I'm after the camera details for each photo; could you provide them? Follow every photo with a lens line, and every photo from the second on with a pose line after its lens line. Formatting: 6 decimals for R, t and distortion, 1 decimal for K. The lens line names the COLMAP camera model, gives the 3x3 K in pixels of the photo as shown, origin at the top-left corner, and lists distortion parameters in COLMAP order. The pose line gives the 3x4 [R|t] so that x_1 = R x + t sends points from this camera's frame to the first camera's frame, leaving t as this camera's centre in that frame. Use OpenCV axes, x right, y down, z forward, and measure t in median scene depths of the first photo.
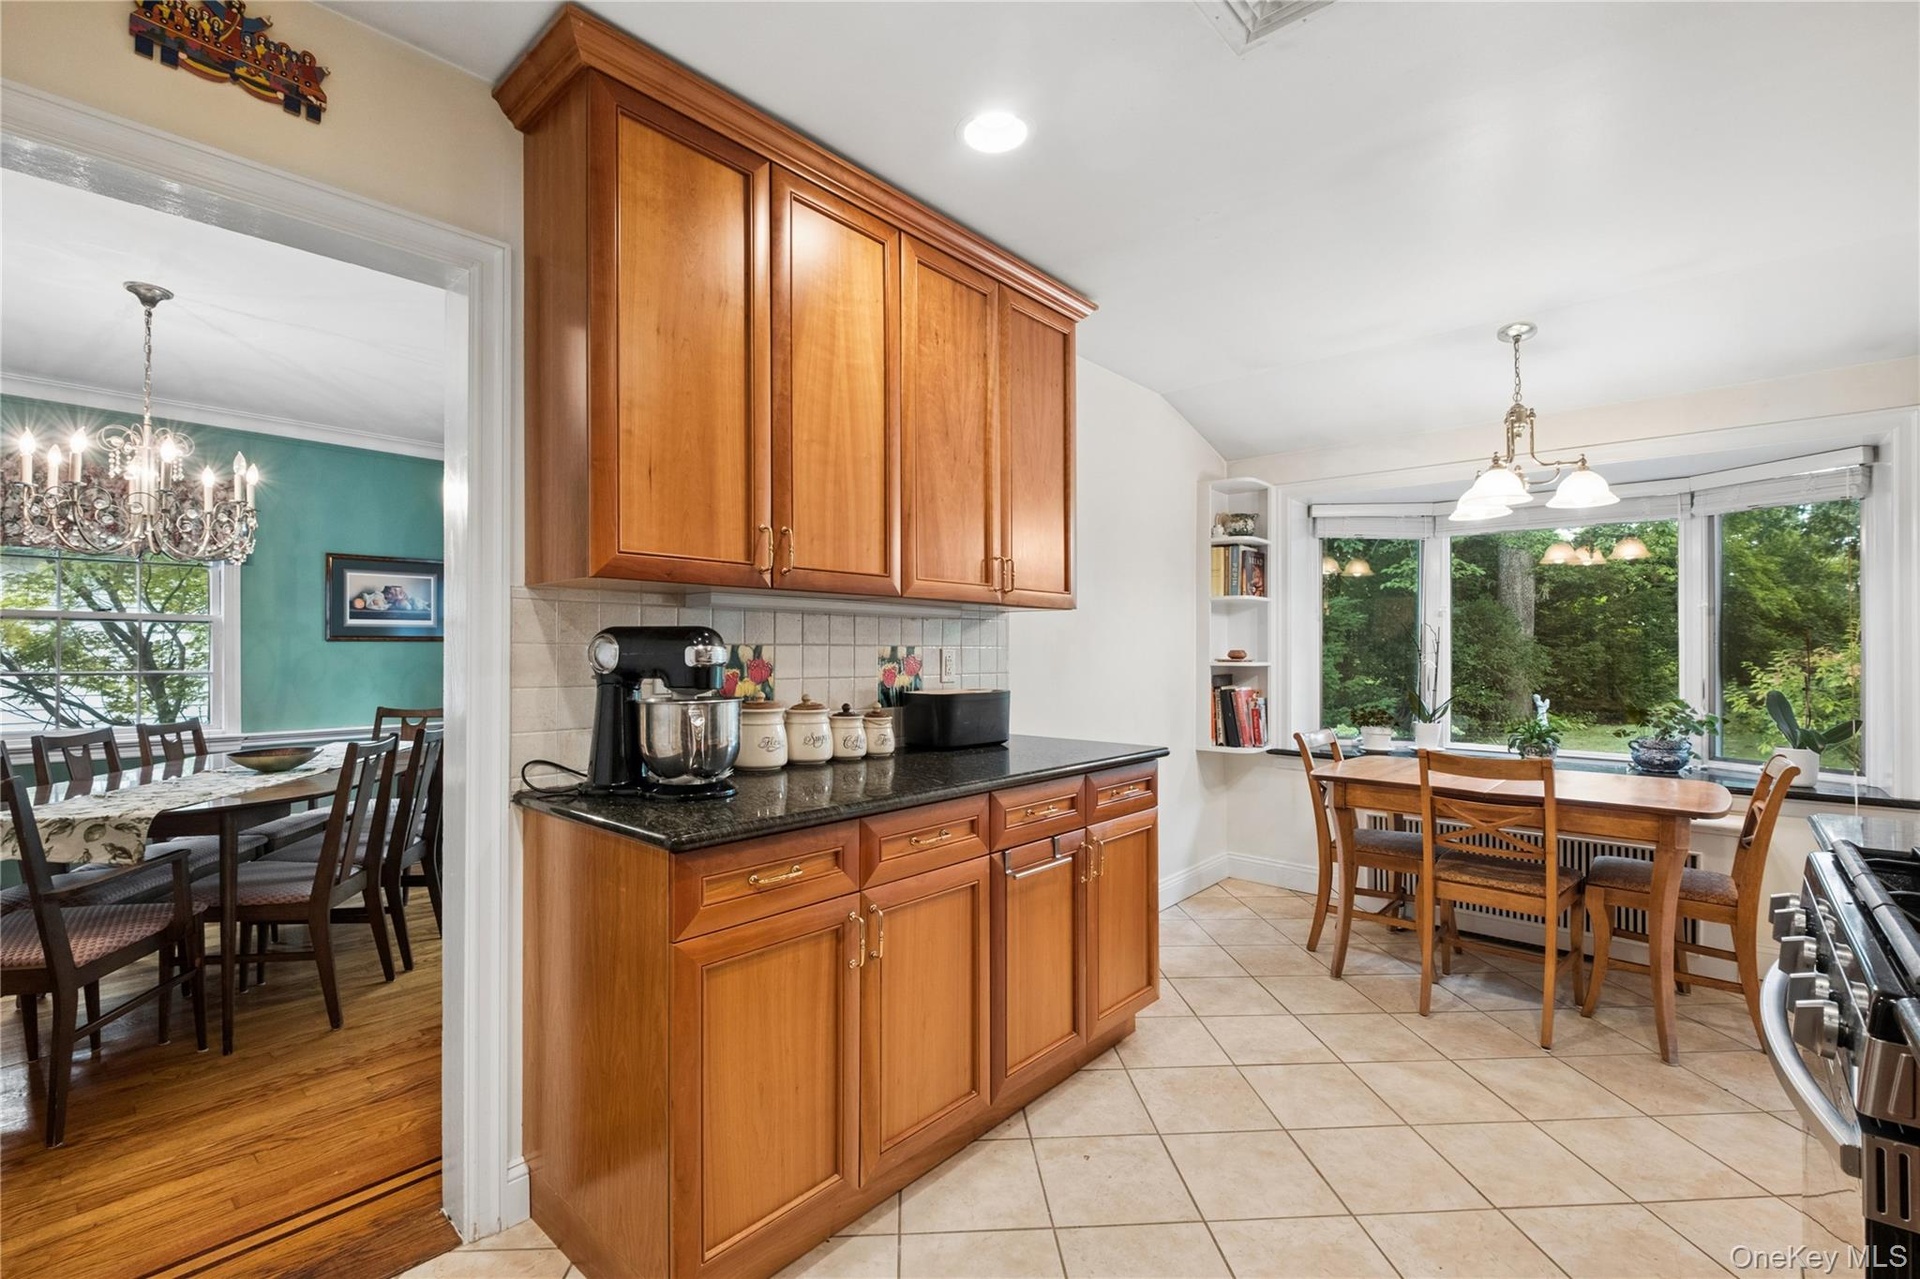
lens RADIAL K [[838.8, 0, 956.1], [0, 838.8, 644.6], [0, 0, 1]] dist [0.001492, -0.000240]
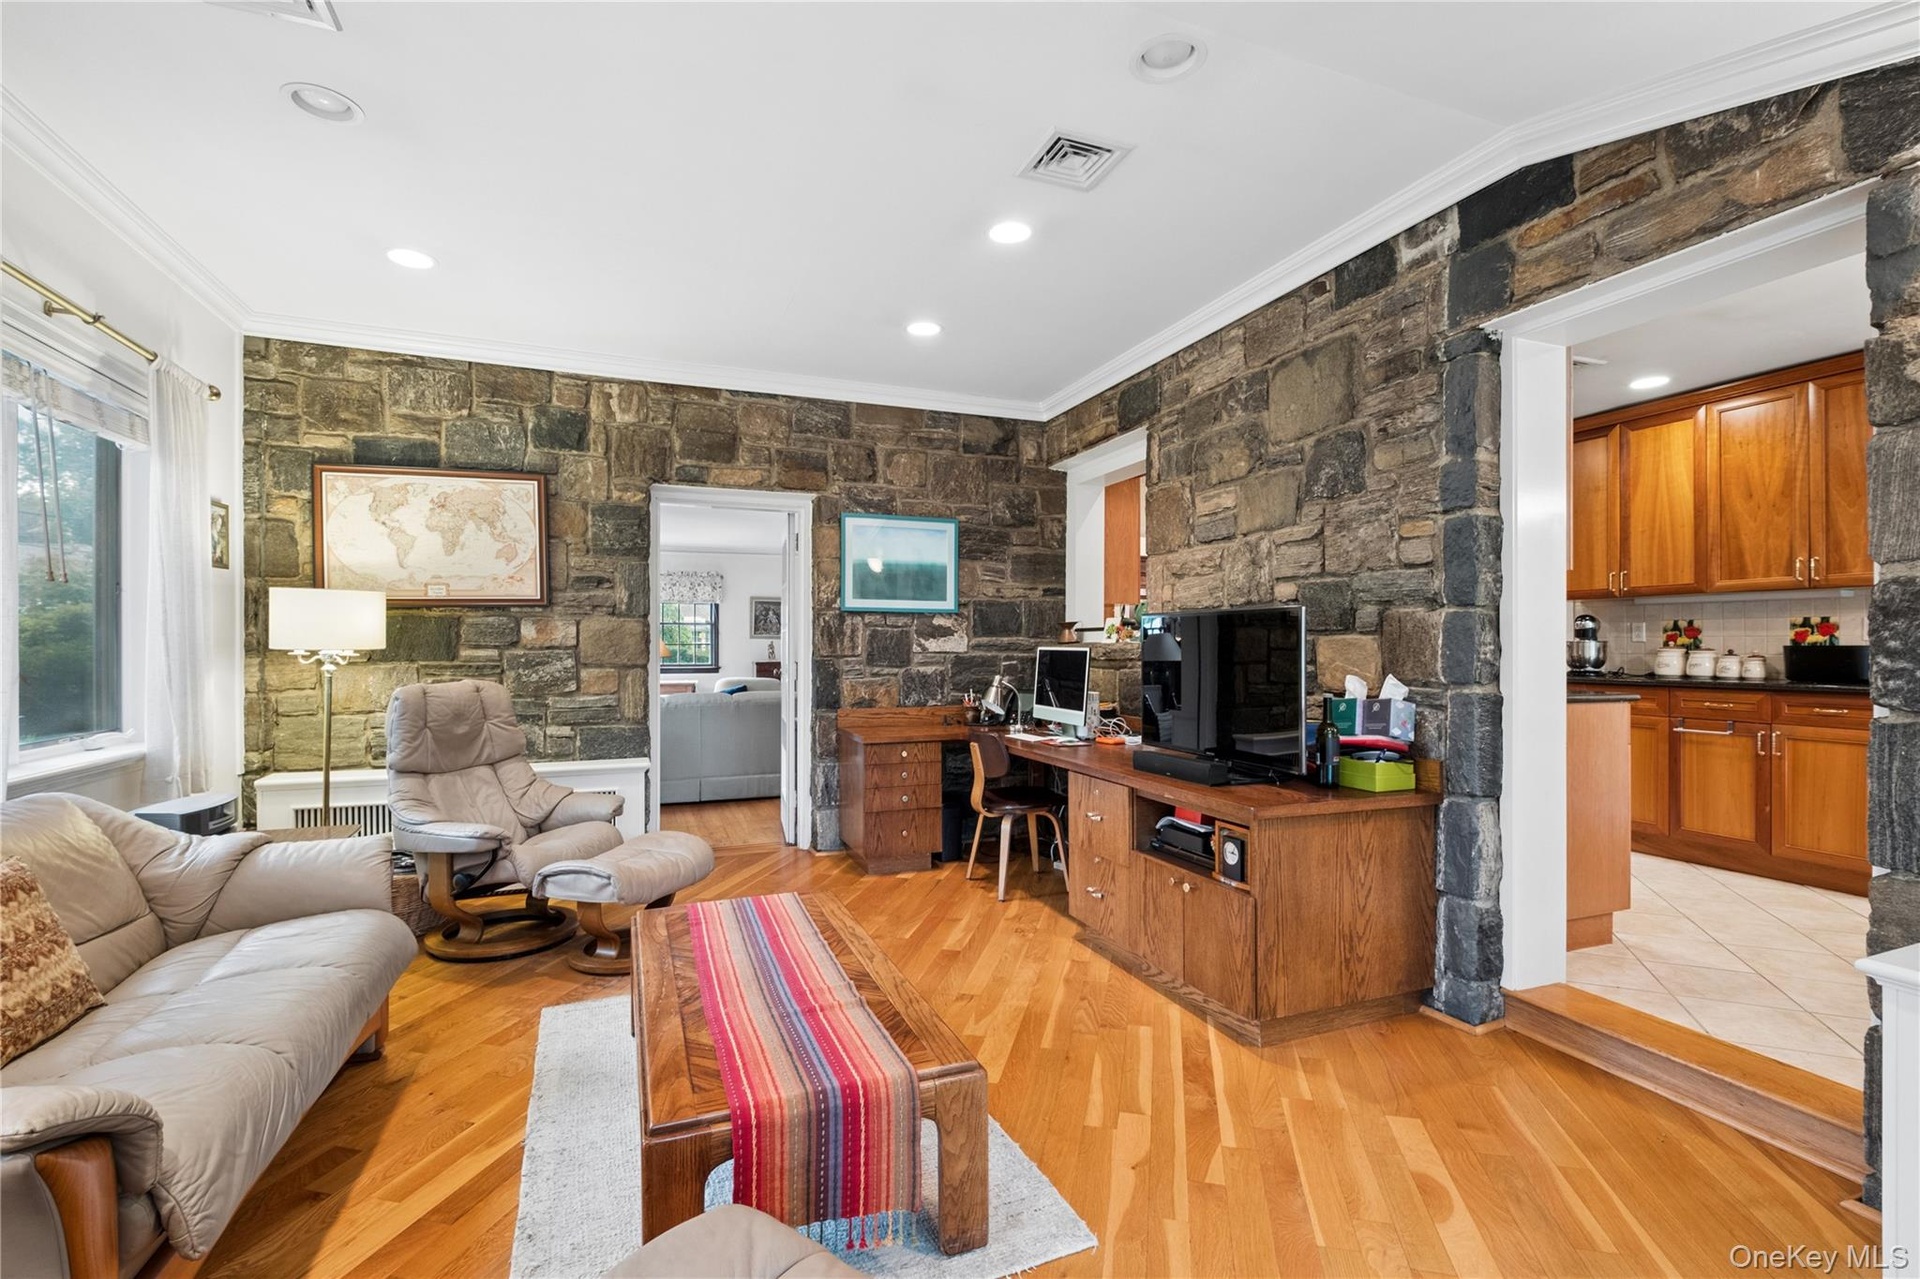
lens RADIAL K [[856.4, 0, 960.0], [0, 856.4, 639.5], [0, 0, 1]] dist [-0.000093, -0.000935]
pose [[-0.450110, -0.009485, -0.892923, 2.461470], [0.002511, 0.999926, -0.011887, 0.070168], [0.892970, -0.007593, -0.450053, 0.336781]]
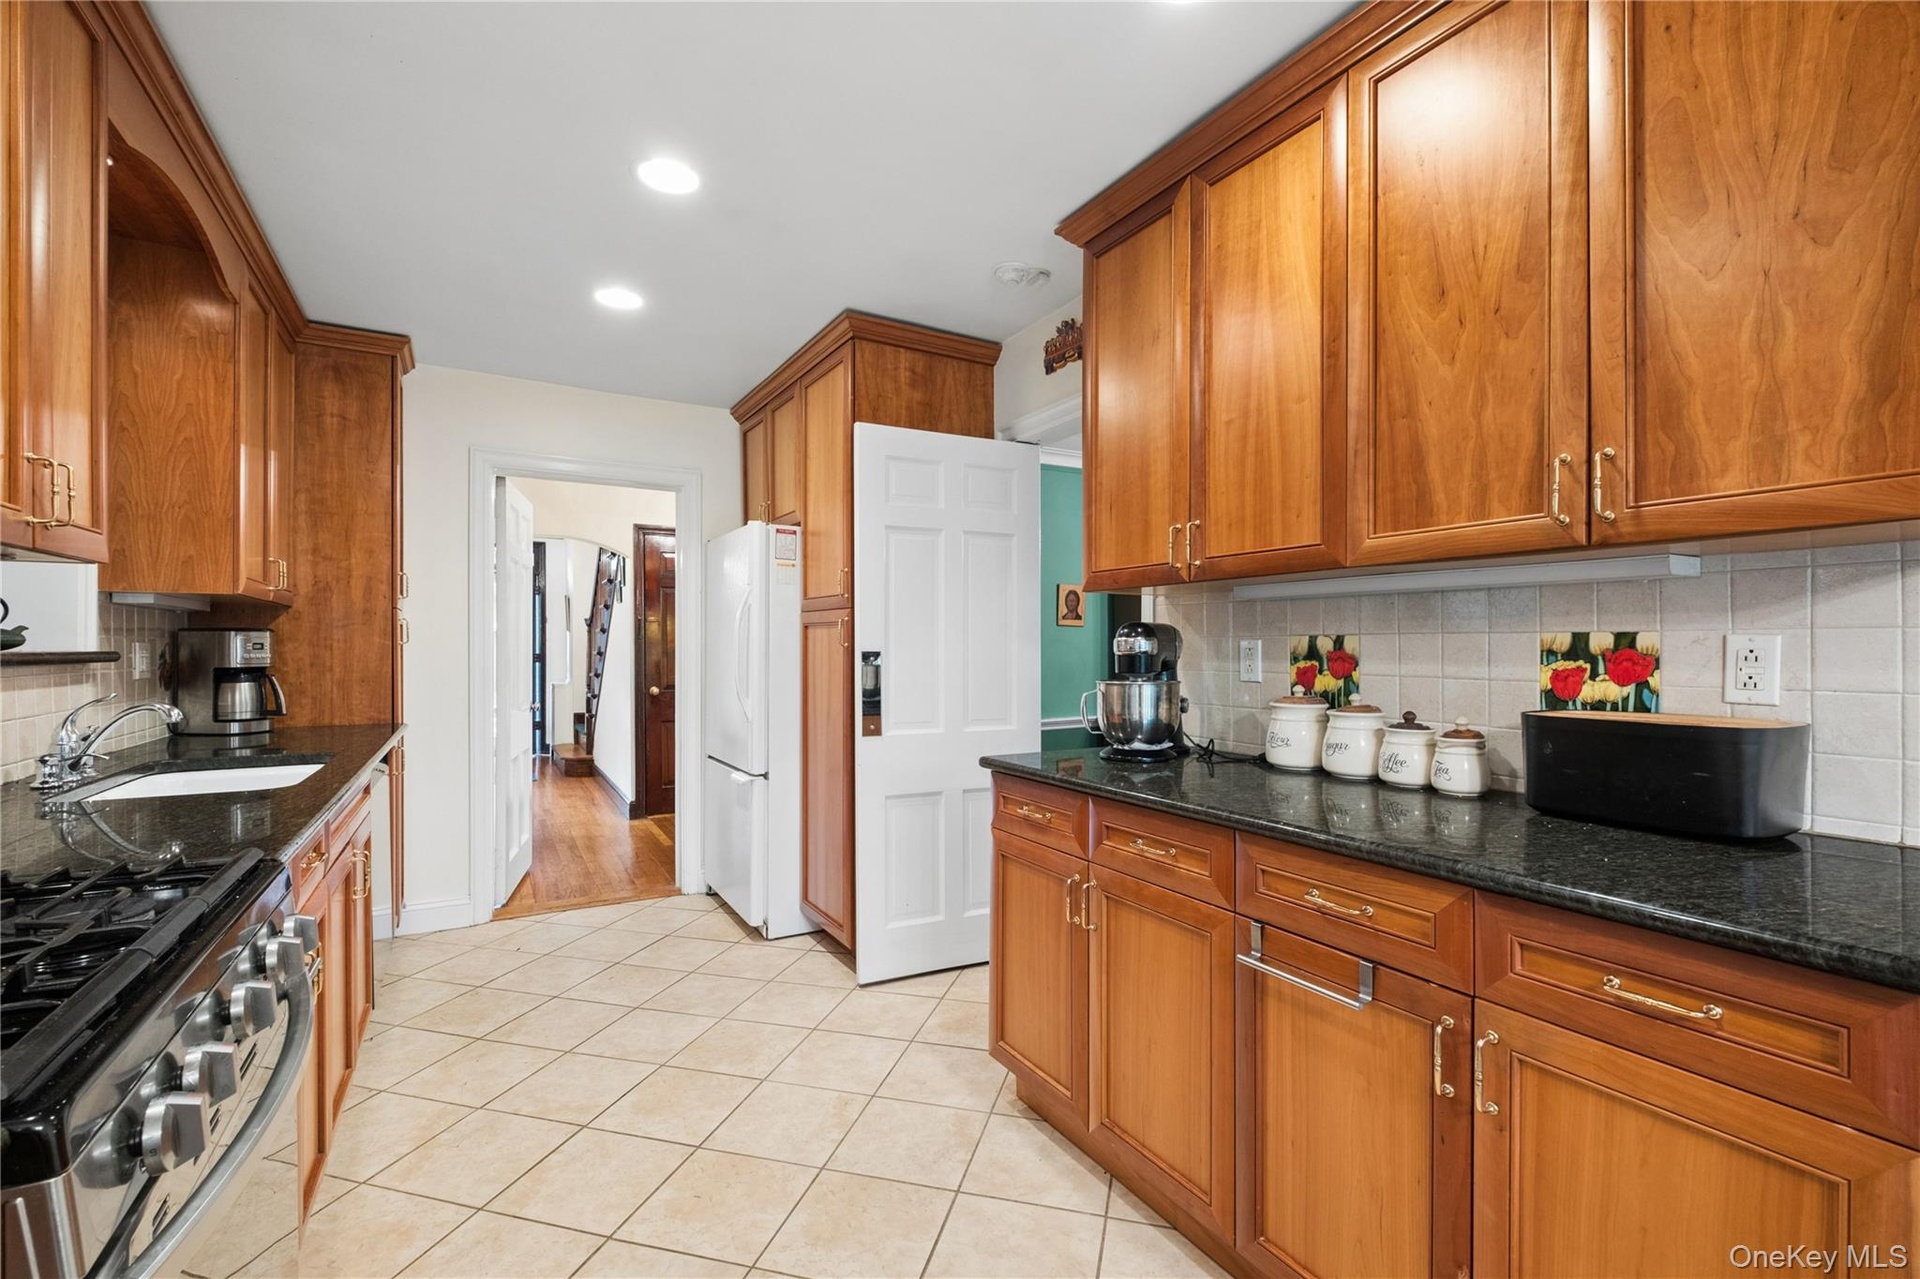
lens RADIAL K [[838.8, 0, 956.1], [0, 838.8, 644.6], [0, 0, 1]] dist [0.001492, -0.000240]
pose [[-0.315783, -0.003163, -0.948826, 0.736719], [0.006058, 0.999967, -0.005349, 0.013161], [0.948812, -0.007437, -0.315754, 0.892197]]
